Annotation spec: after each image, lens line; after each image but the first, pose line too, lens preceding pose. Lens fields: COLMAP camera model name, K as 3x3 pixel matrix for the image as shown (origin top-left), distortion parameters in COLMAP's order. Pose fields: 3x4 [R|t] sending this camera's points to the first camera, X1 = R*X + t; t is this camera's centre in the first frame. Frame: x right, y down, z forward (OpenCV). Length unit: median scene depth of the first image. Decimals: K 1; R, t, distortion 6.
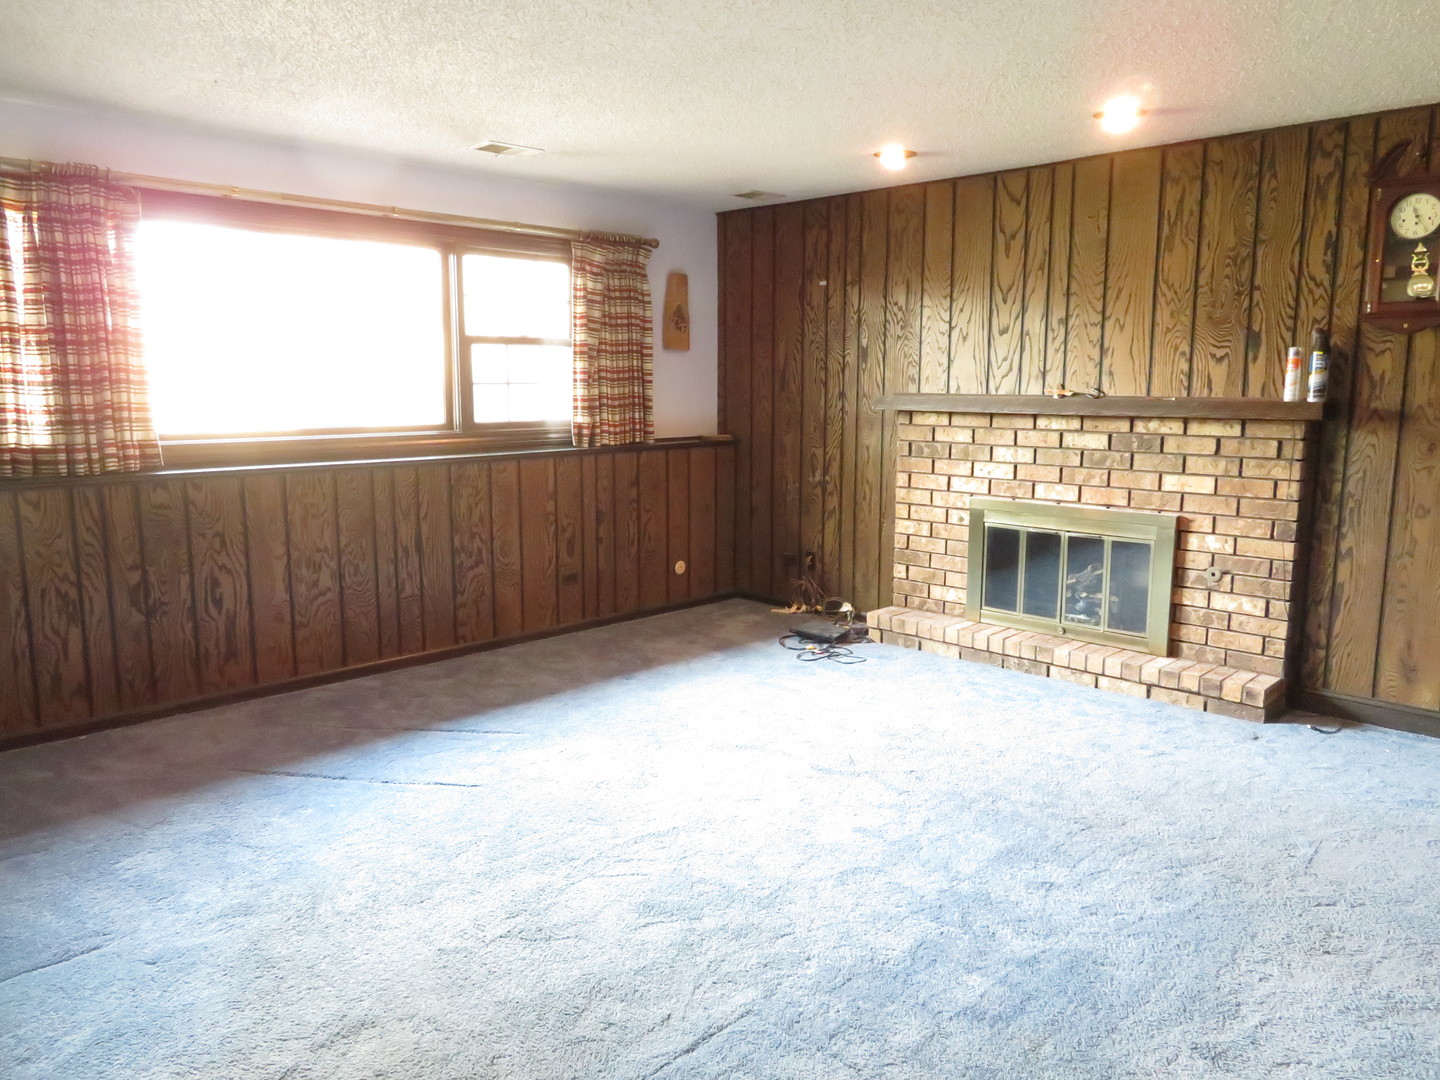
lens RADIAL K [[1036.0, 0, 720.0], [0, 1036.0, 544.3], [0, 0, 1]] dist [-0.012461, -0.002769]
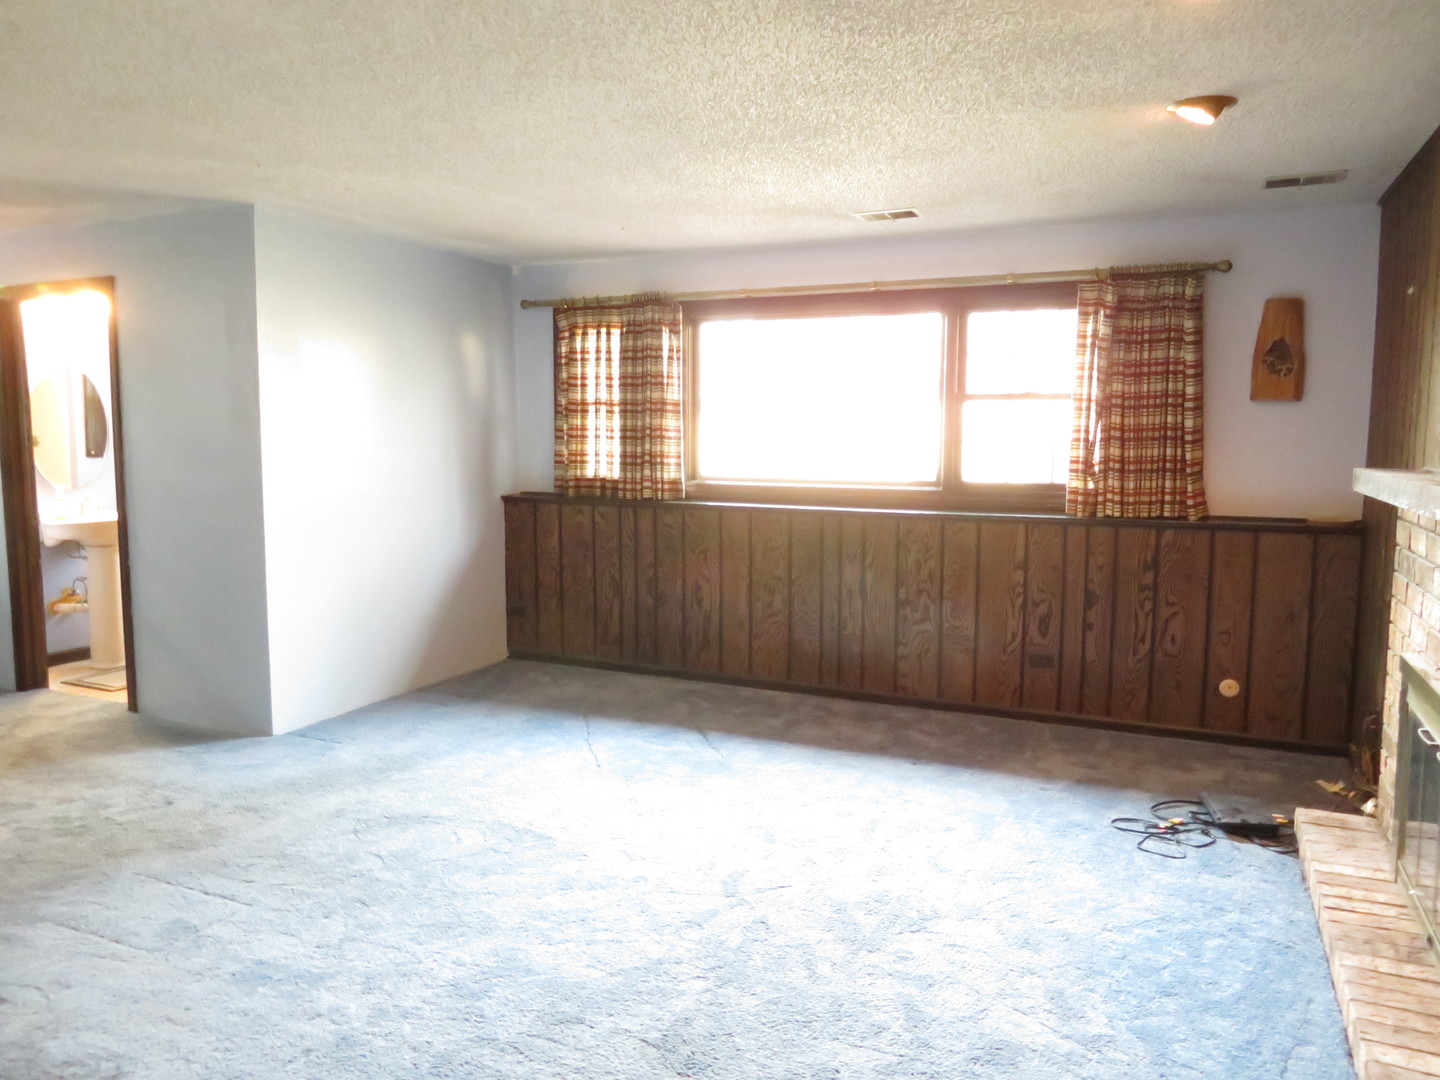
lens RADIAL K [[1036.0, 0, 719.2], [0, 1036.0, 537.1], [0, 0, 1]] dist [-0.012461, -0.002769]
pose [[0.331868, 0.094542, -0.938576, 0.692418], [-0.152418, 0.987266, 0.045554, -0.082856], [0.930931, 0.127938, 0.342052, 0.502980]]
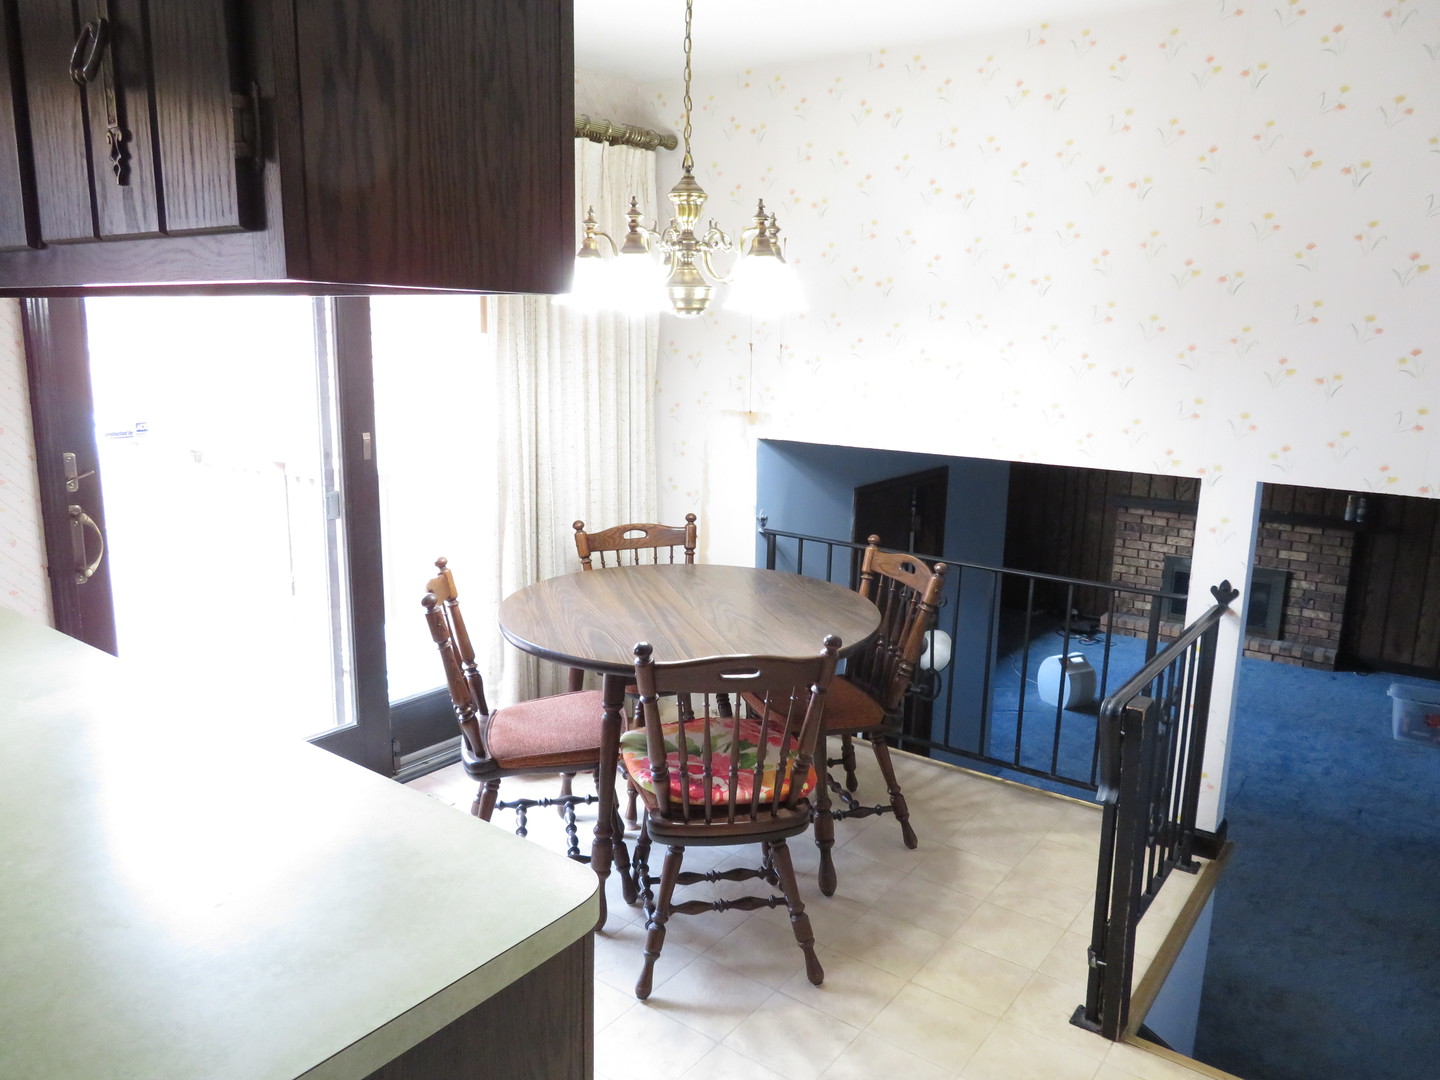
lens RADIAL K [[1036.0, 0, 717.1], [0, 1036.0, 540.0], [0, 0, 1]] dist [-0.012461, -0.002769]
pose [[0.990346, -0.009830, 0.138271, -0.929480], [0.004590, 0.999261, 0.038167, -0.168374], [-0.138544, -0.037164, 0.989659, -0.831339]]
